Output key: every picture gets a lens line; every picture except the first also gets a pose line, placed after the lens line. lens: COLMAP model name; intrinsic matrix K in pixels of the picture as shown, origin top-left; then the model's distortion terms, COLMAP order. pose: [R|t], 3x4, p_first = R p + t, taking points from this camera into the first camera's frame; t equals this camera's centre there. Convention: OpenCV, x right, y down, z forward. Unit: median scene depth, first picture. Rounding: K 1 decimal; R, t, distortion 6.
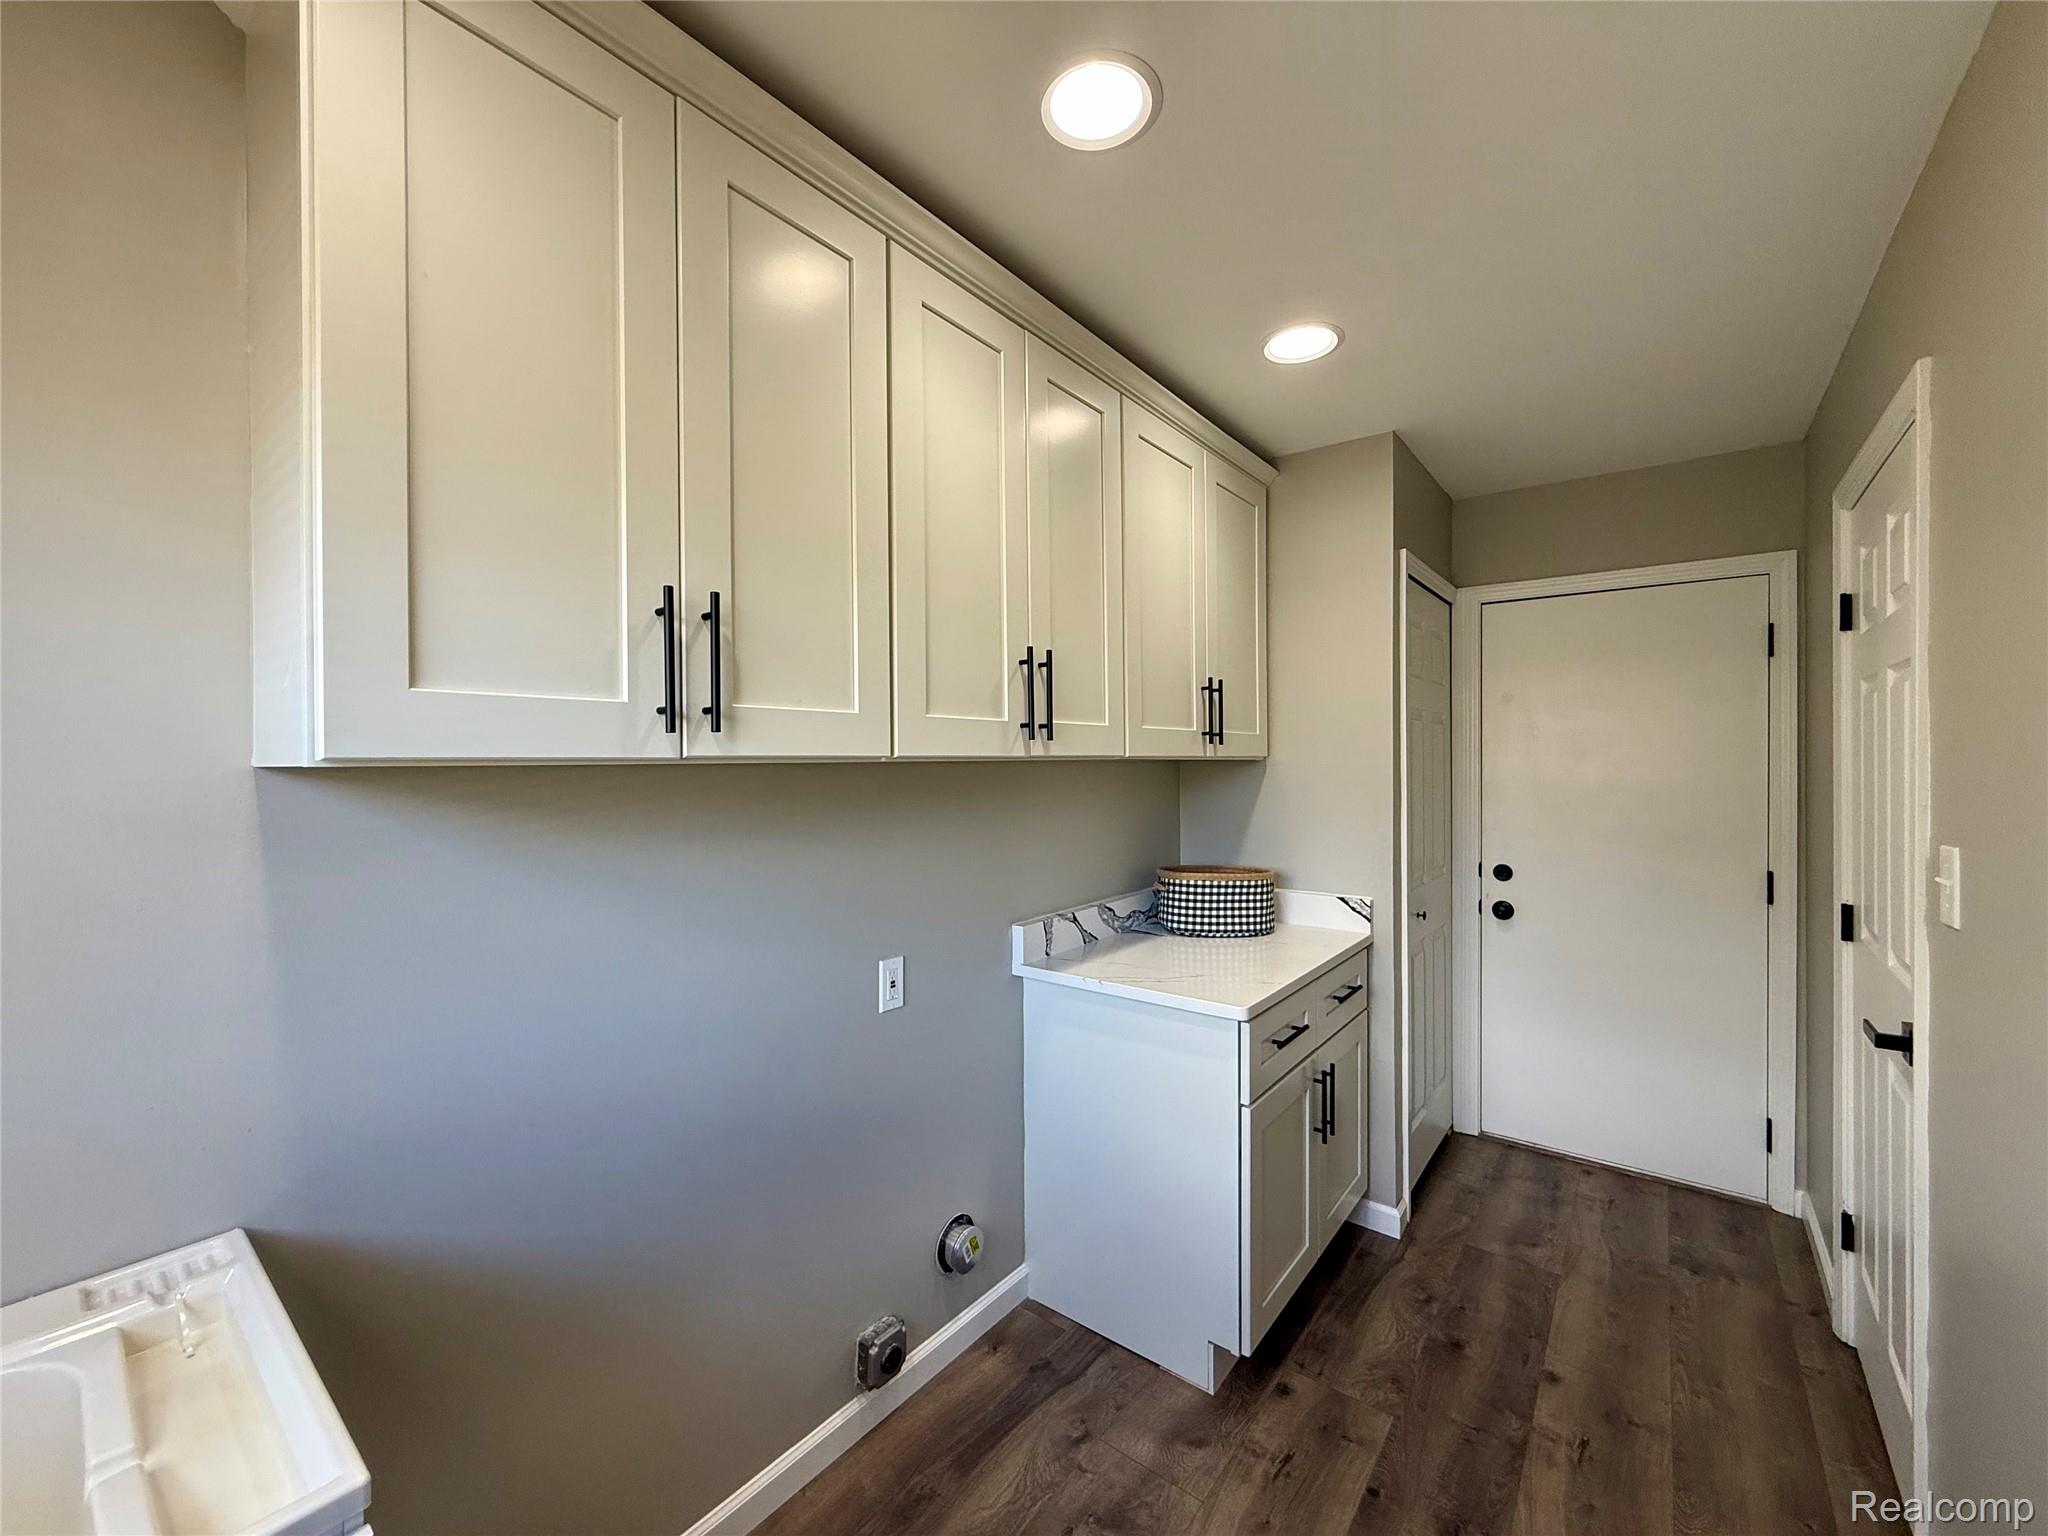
lens RADIAL K [[802.8, 0, 1017.3], [0, 802.8, 764.7], [0, 0, 1]] dist [-0.011329, -0.000028]
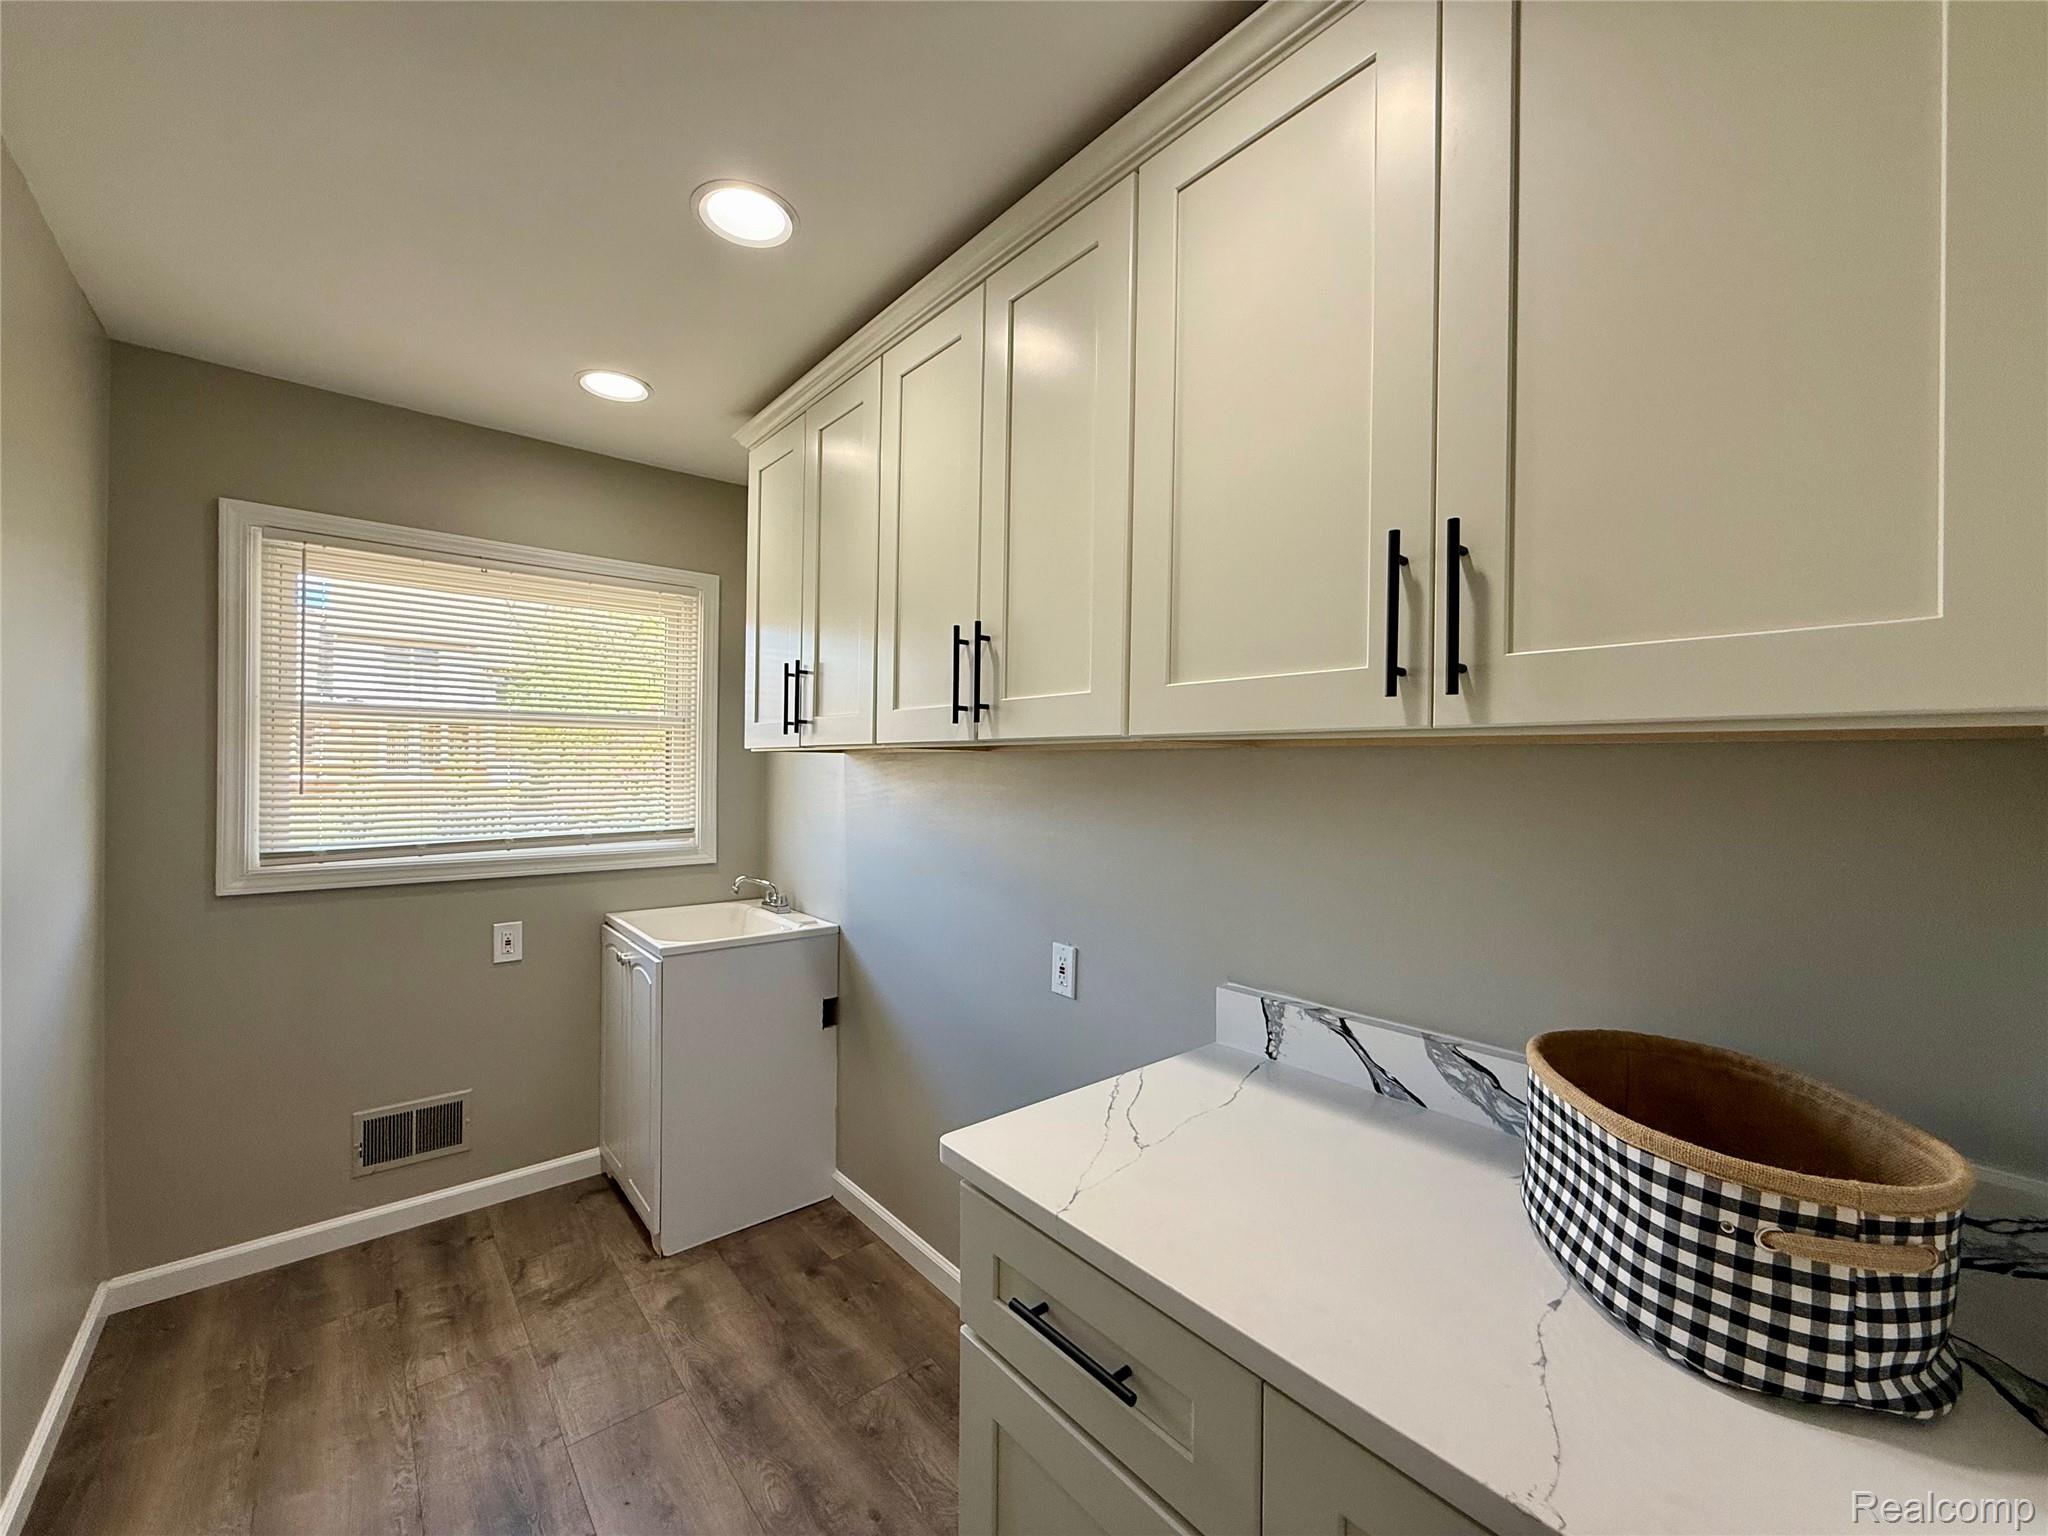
lens RADIAL K [[822.8, 0, 1024.0], [0, 822.8, 765.4], [0, 0, 1]] dist [-0.000412, 0.000151]
pose [[-0.196158, 0.016462, -0.980434, 0.850606], [0.000071, 0.999859, 0.016773, 0.001148], [0.980572, 0.003220, -0.196132, 1.144946]]
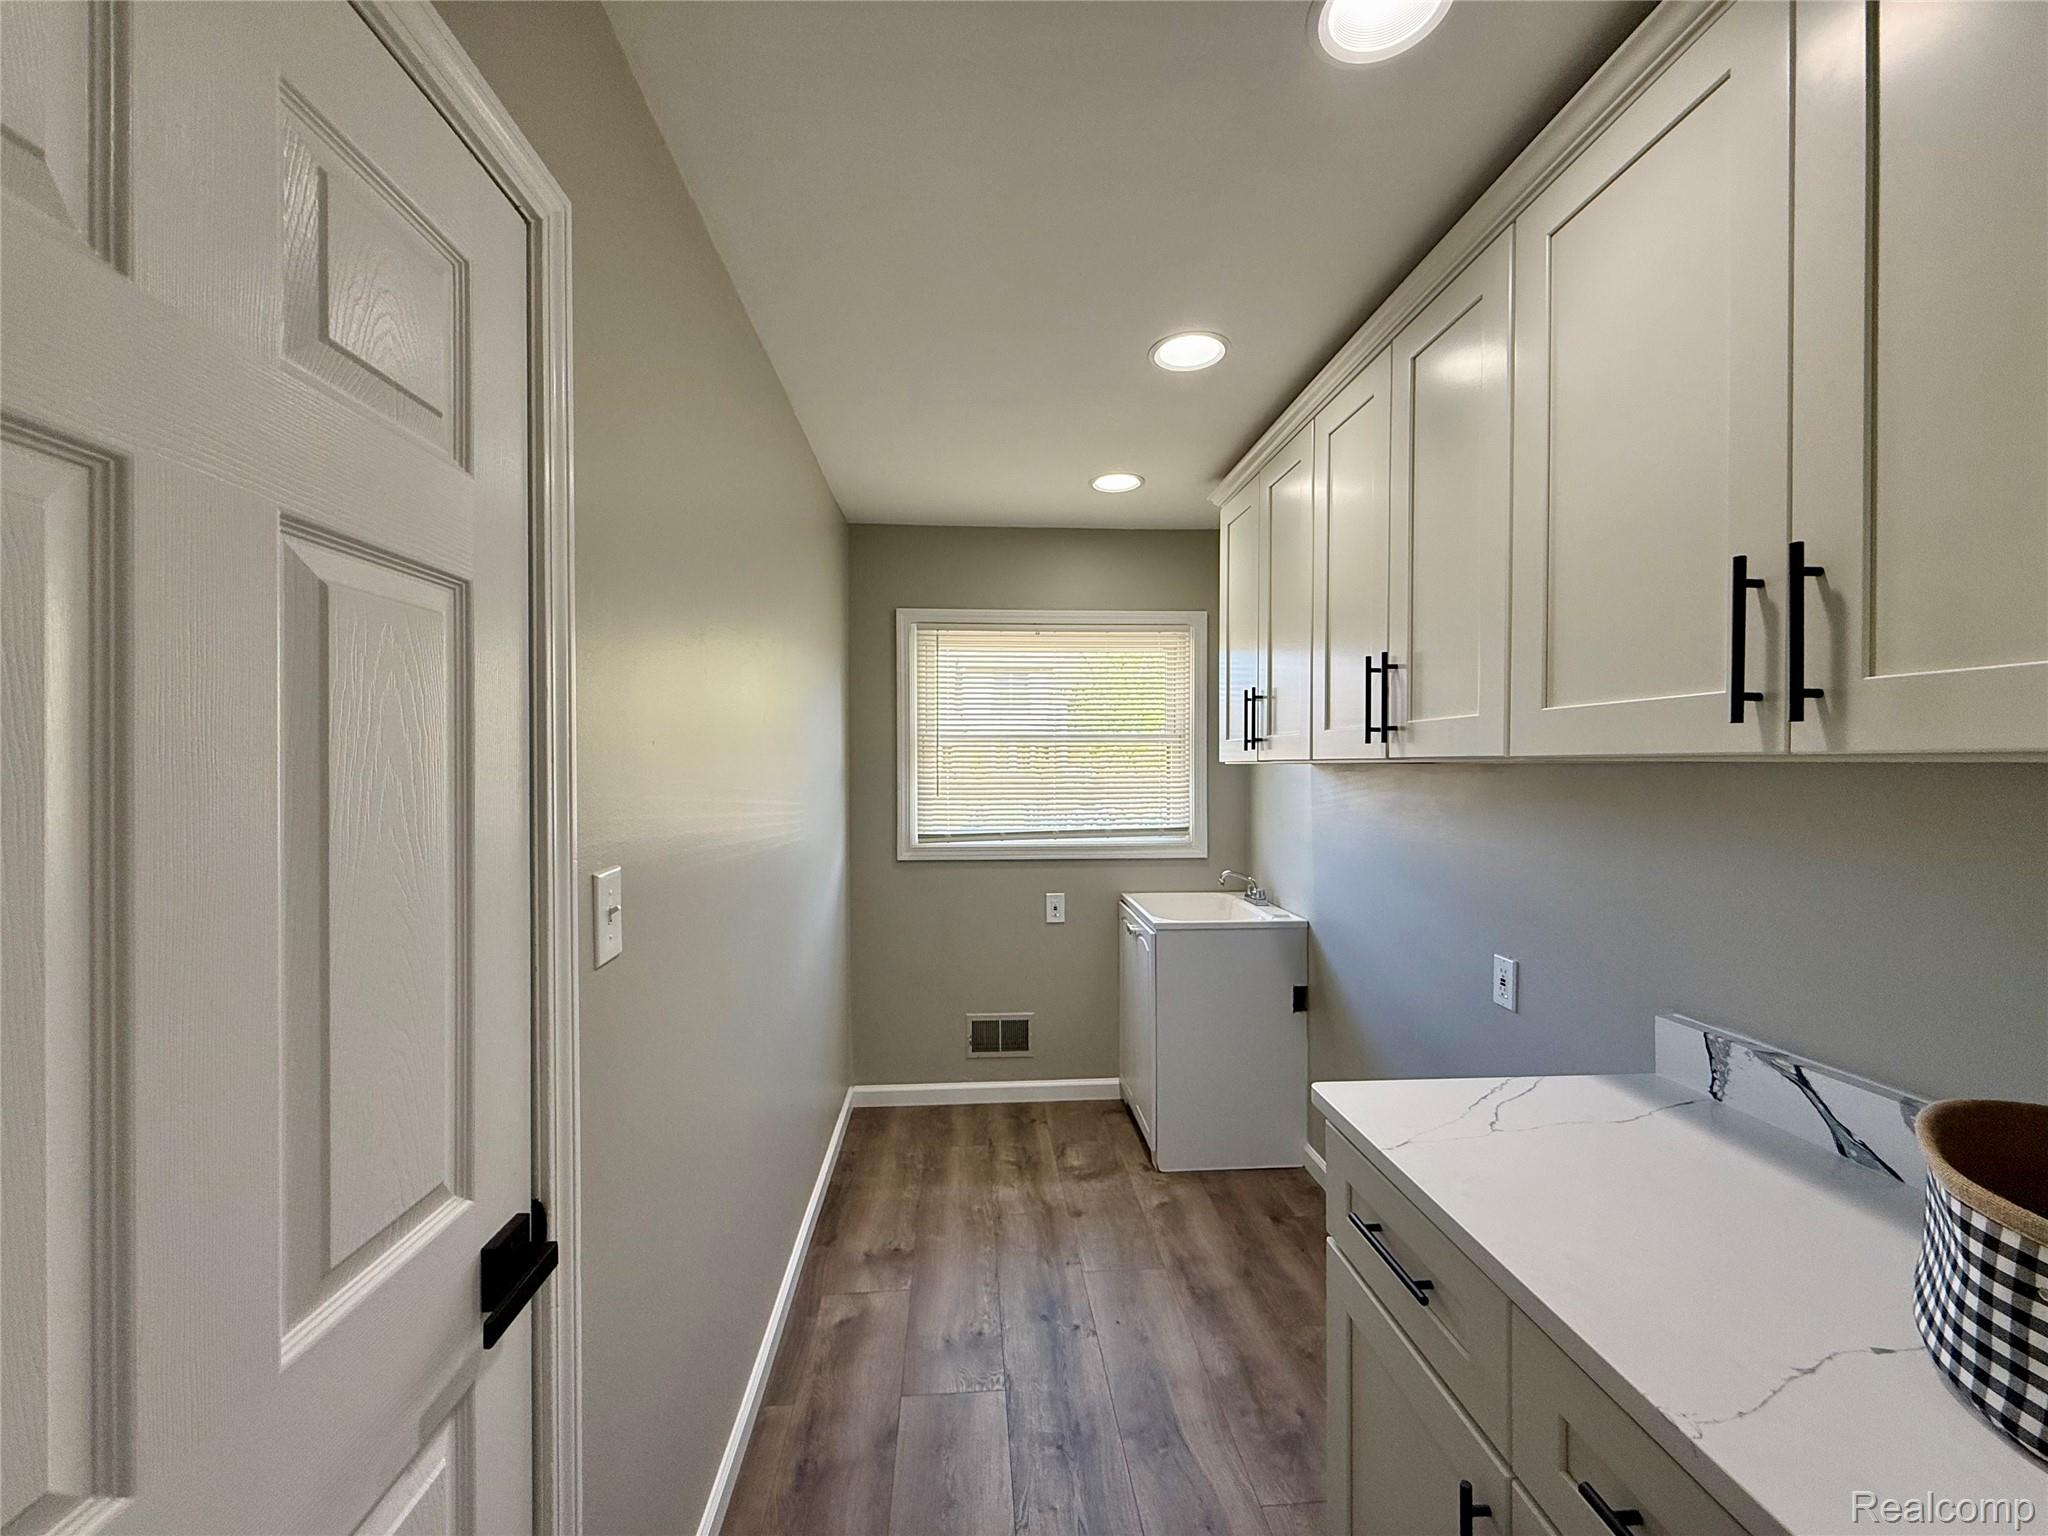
lens RADIAL K [[822.8, 0, 1024.0], [0, 822.8, 765.4], [0, 0, 1]] dist [-0.000412, 0.000151]
pose [[-0.733659, 0.022023, -0.679161, 0.975309], [0.020209, 0.999740, 0.010587, -0.021023], [0.679217, -0.005958, -0.733913, 1.341472]]
